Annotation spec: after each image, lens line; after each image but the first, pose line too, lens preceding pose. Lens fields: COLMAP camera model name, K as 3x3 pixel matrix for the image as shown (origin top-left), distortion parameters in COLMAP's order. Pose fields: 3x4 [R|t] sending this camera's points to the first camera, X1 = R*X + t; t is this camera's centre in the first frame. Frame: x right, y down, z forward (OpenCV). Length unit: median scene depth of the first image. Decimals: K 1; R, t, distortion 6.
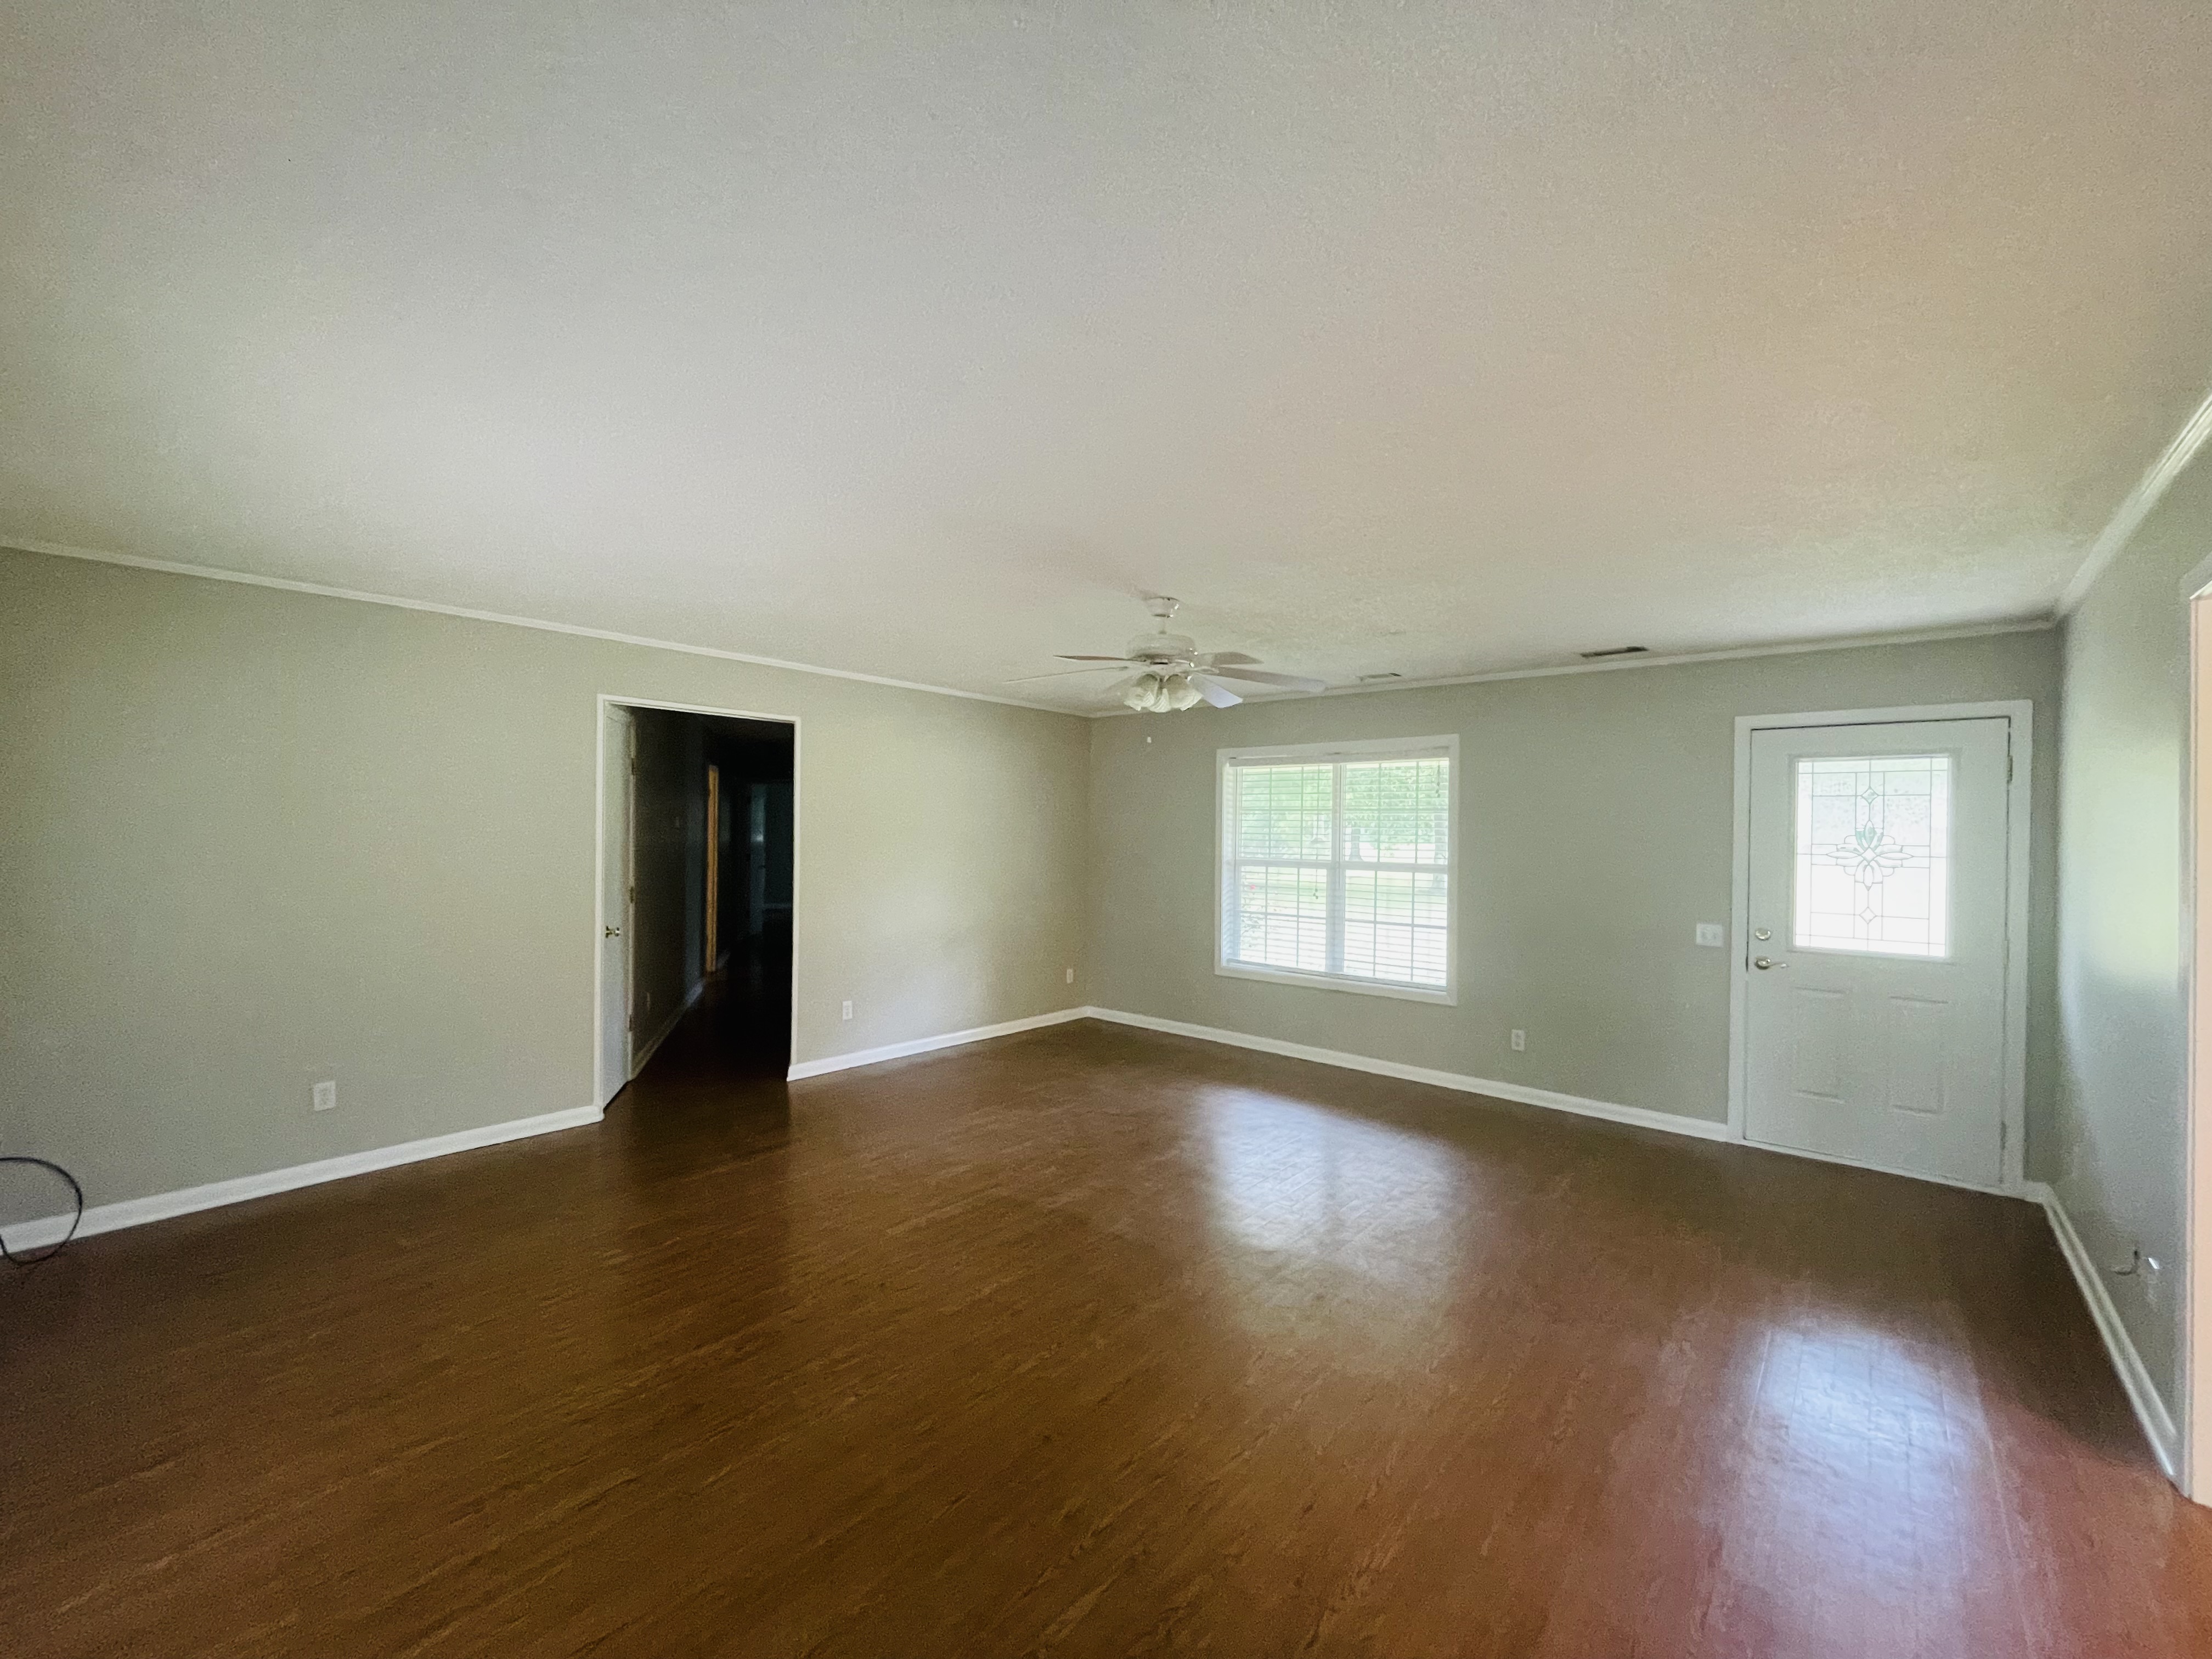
lens RADIAL K [[902.7, 0, 1107.1], [0, 902.7, 841.3], [0, 0, 1]] dist [0.012967, 0.000152]
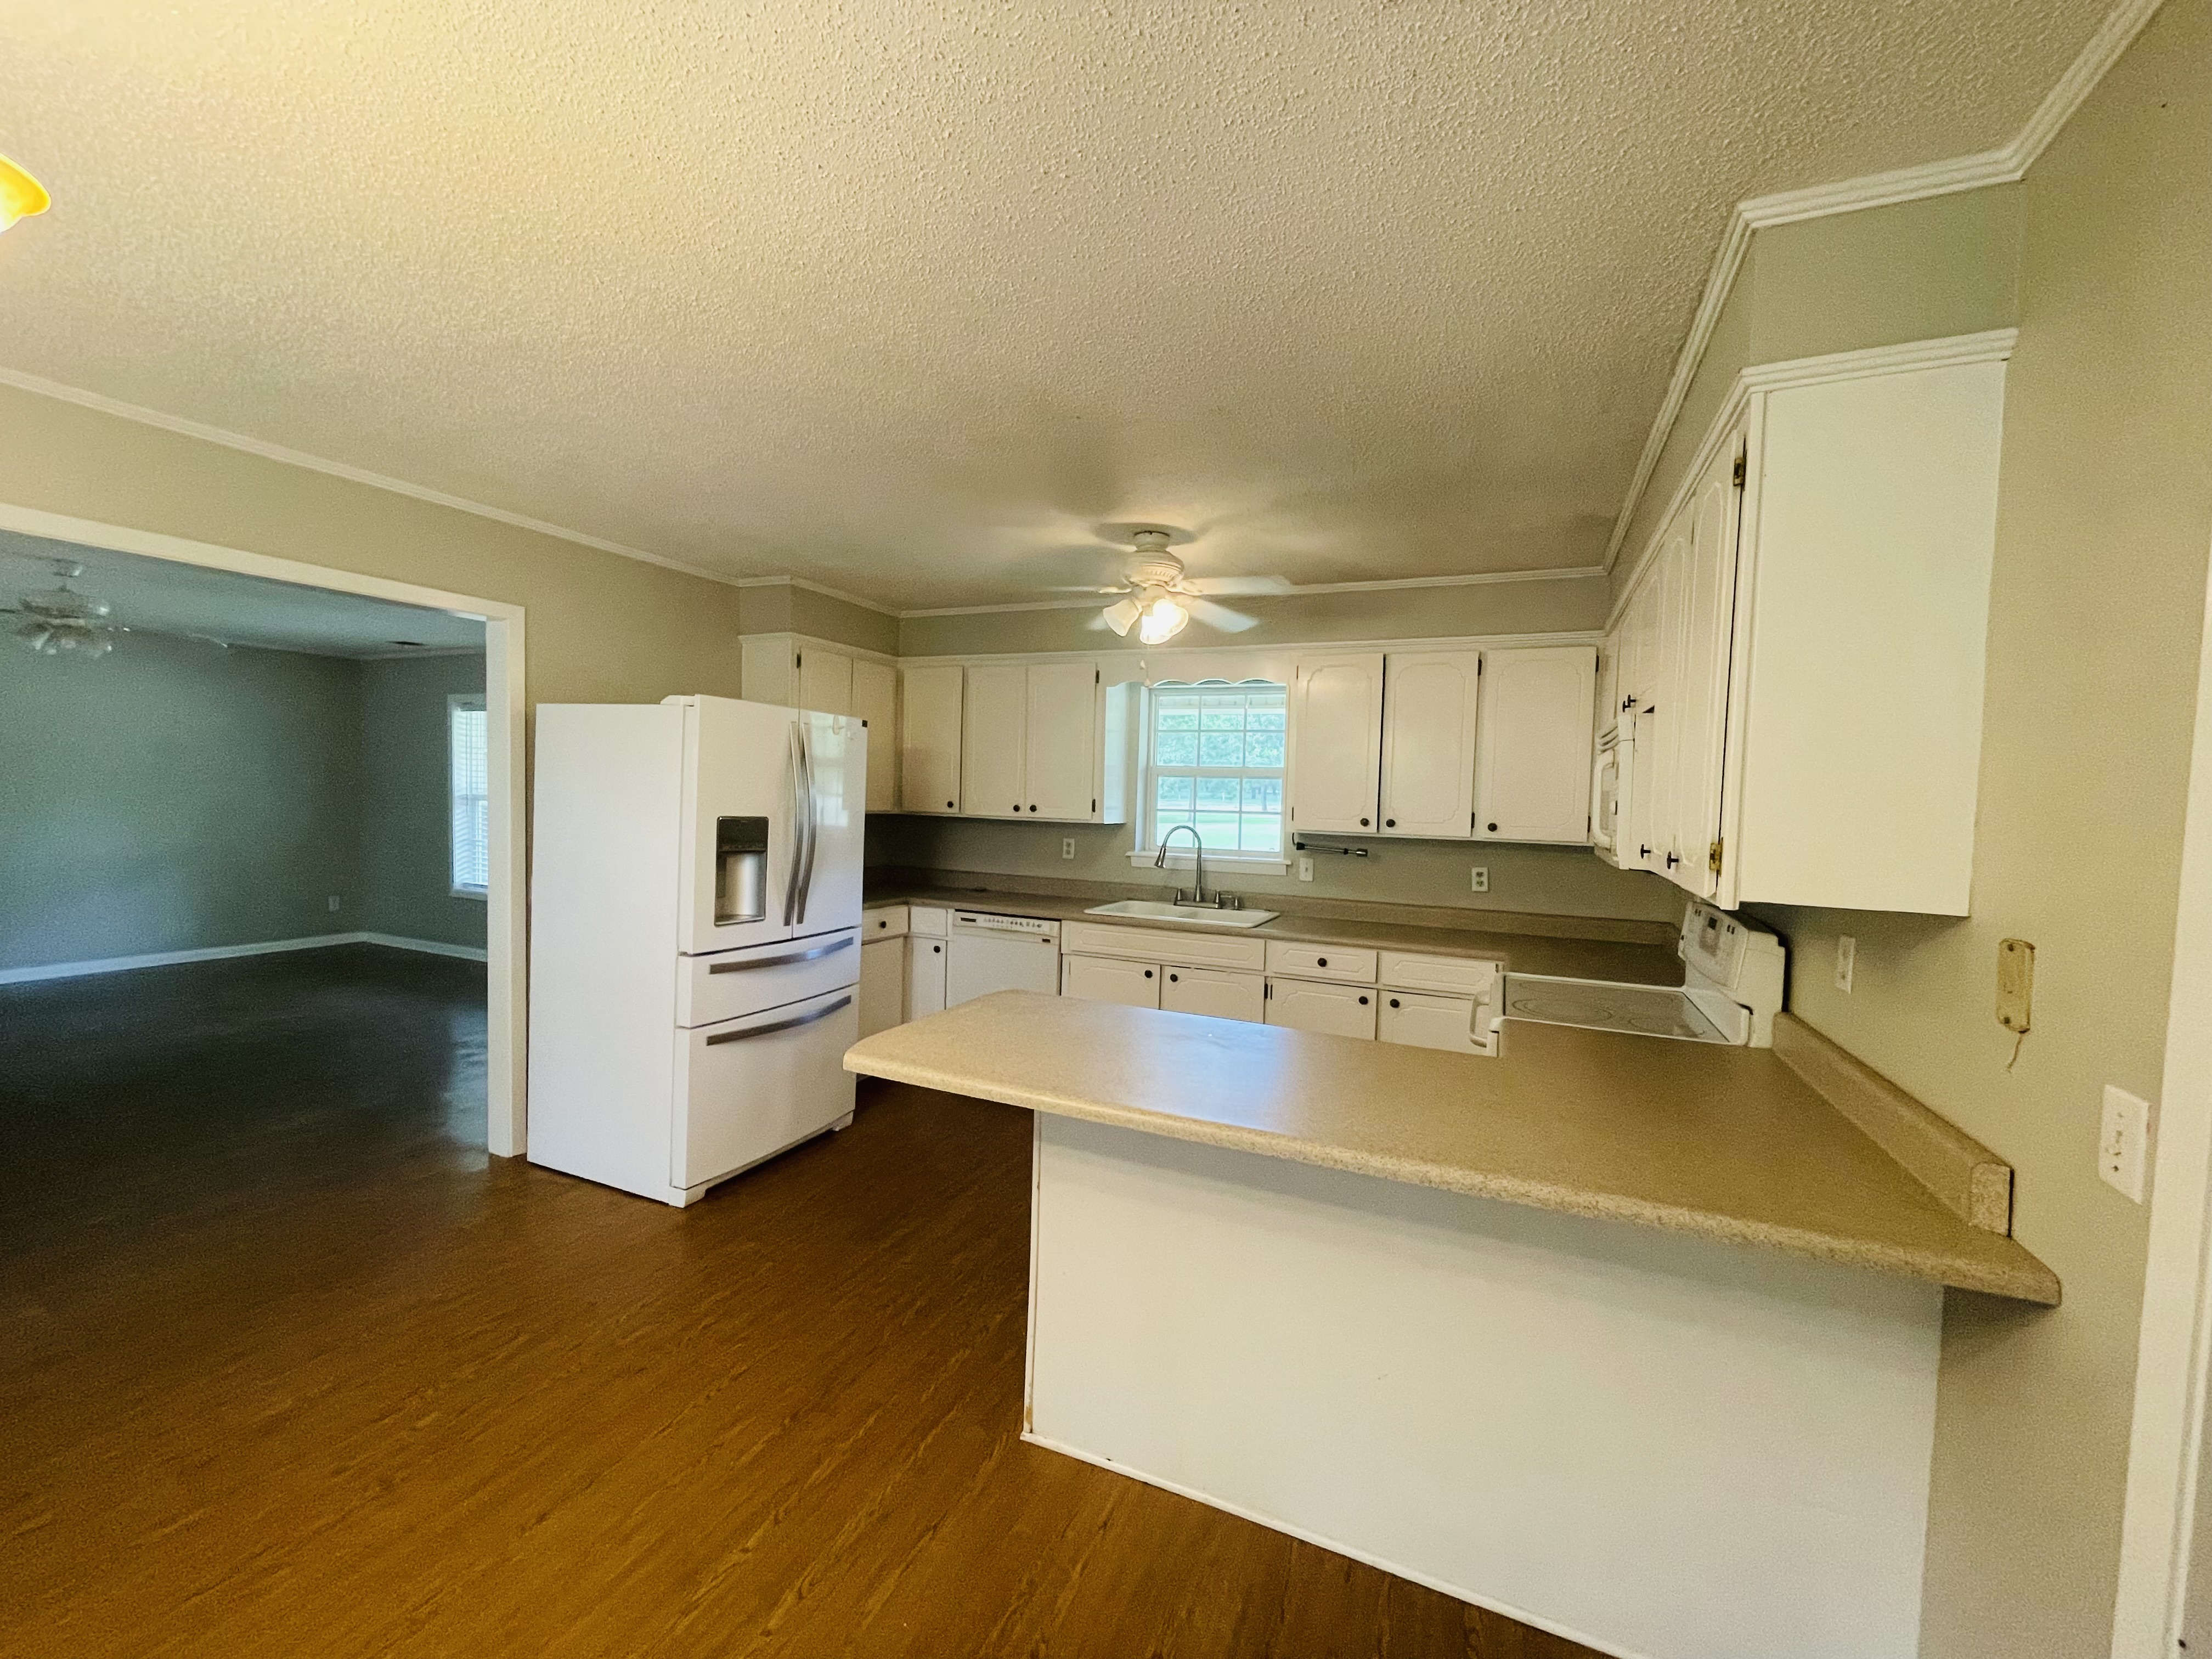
lens RADIAL K [[902.7, 0, 1091.9], [0, 902.7, 835.0], [0, 0, 1]] dist [0.012967, 0.000152]
pose [[0.952675, -0.000672, 0.303990, 0.649979], [-0.012298, 0.999094, 0.040752, 0.017984], [-0.303741, -0.042562, 0.951803, -0.382888]]
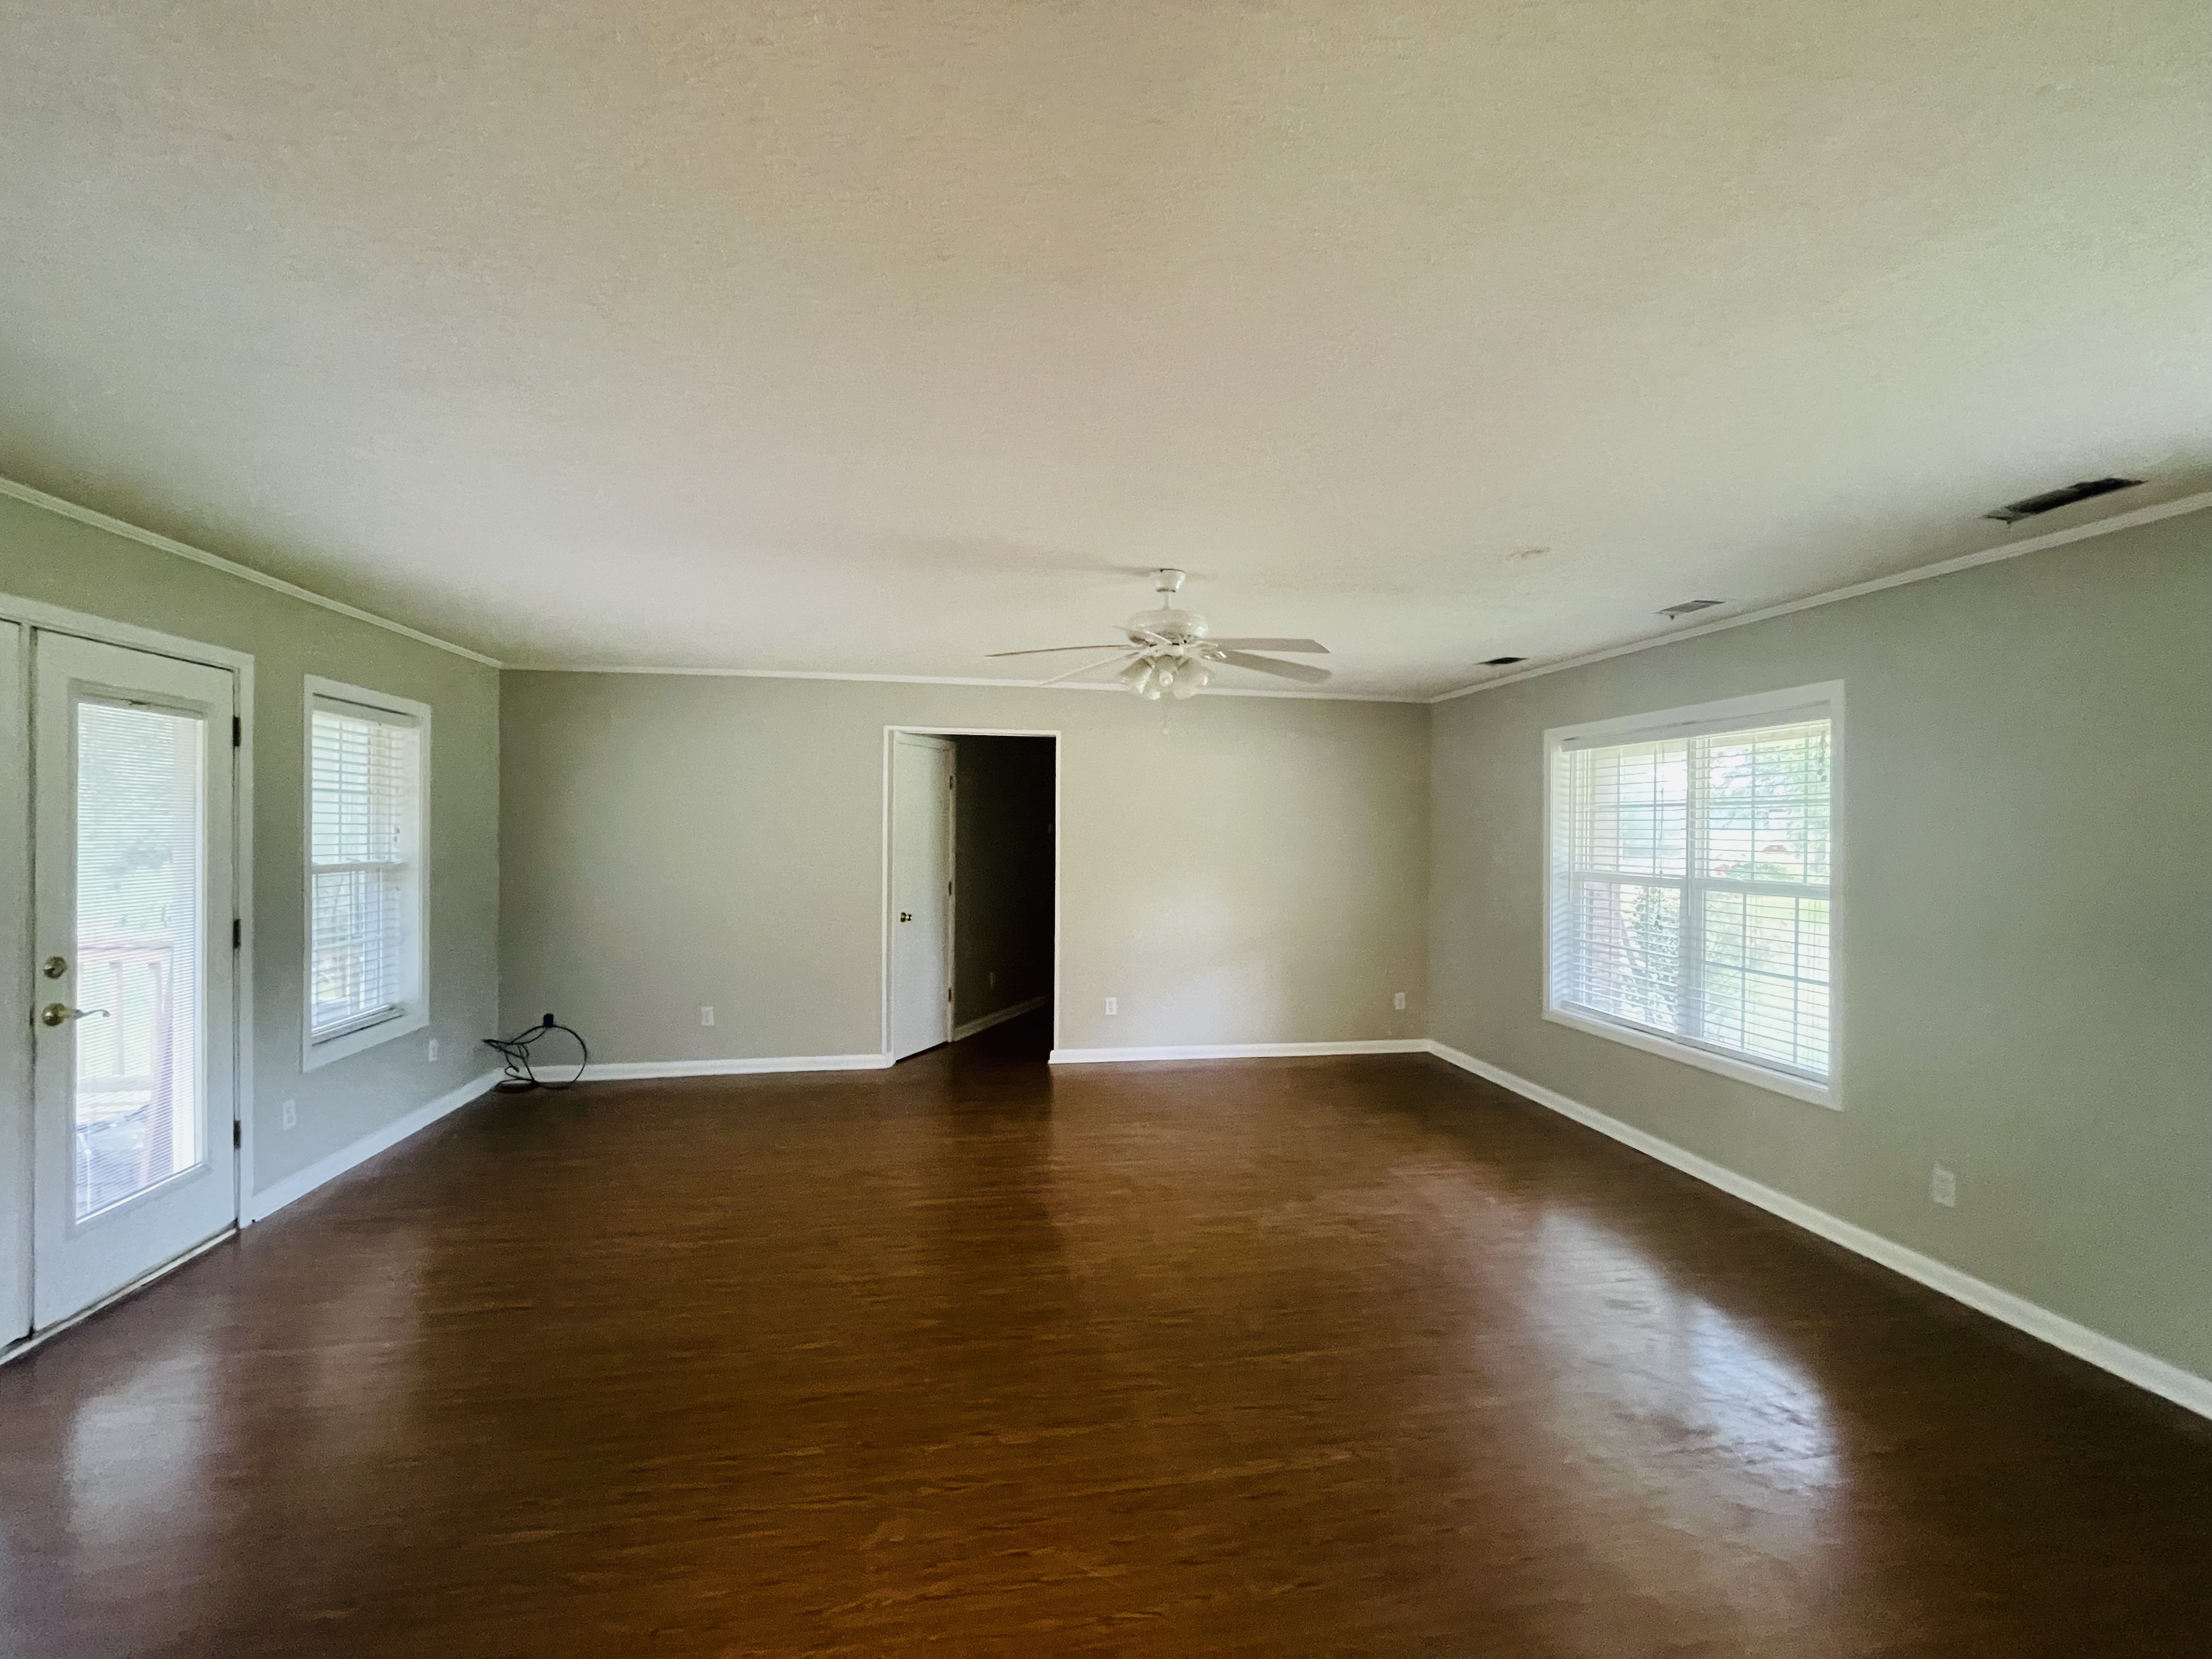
lens RADIAL K [[902.7, 0, 1089.1], [0, 902.7, 836.5], [0, 0, 1]] dist [0.012967, 0.000152]
pose [[0.779470, -0.002689, -0.626434, 0.368106], [-0.006695, 0.999898, -0.012623, 0.002938], [0.626404, 0.014033, 0.779372, 0.172596]]
